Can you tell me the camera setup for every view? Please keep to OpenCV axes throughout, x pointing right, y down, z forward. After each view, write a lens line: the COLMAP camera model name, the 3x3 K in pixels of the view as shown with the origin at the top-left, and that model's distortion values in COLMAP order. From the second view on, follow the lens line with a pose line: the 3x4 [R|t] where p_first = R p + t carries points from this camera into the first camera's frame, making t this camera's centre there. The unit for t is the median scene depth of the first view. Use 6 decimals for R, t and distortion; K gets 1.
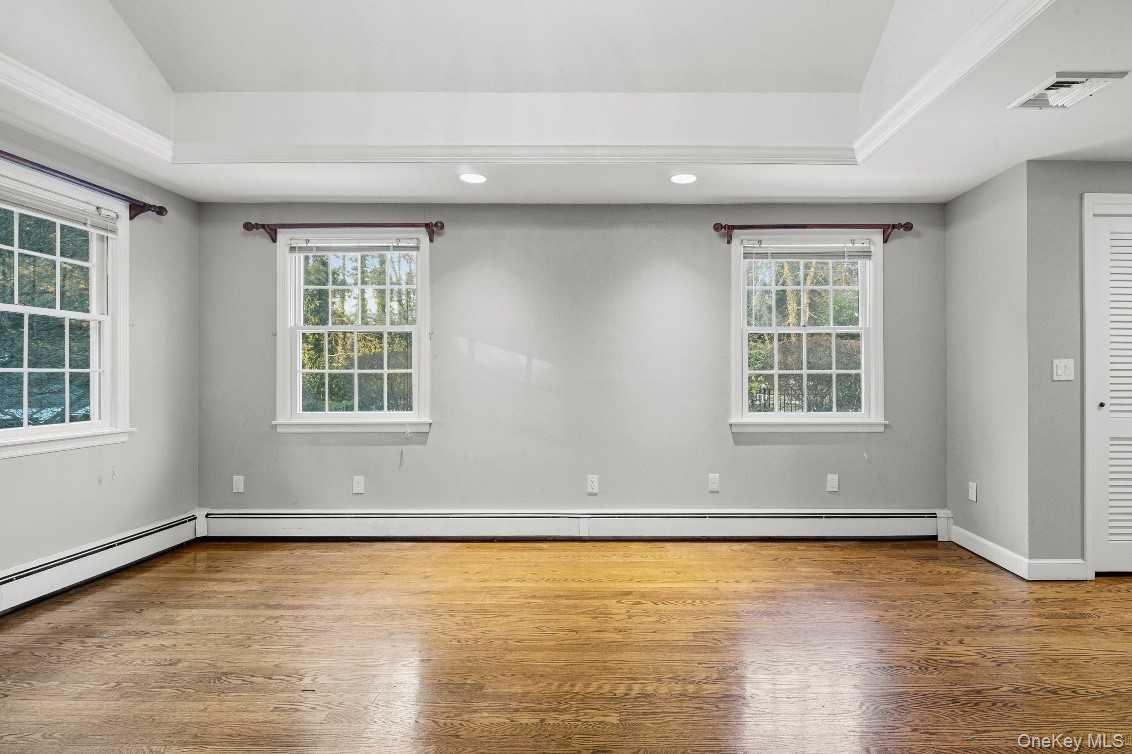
lens RADIAL K [[545.9, 0, 565.5], [0, 545.9, 376.4], [0, 0, 1]] dist [-0.002842, -0.001225]
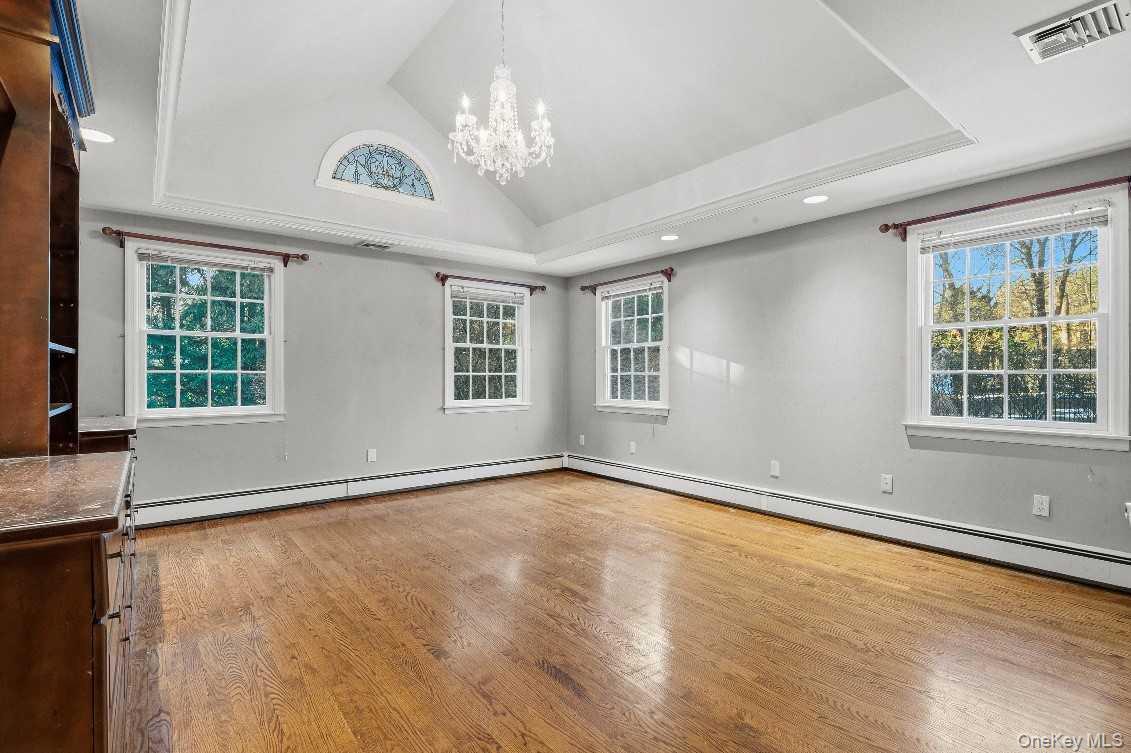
lens RADIAL K [[545.5, 0, 575.9], [0, 545.5, 374.9], [0, 0, 1]] dist [-0.002842, -0.001225]
pose [[0.619148, -0.002177, -0.785271, 0.727793], [-0.005300, 0.999962, -0.006951, 0.006748], [0.785256, 0.008466, 0.619113, -0.068159]]
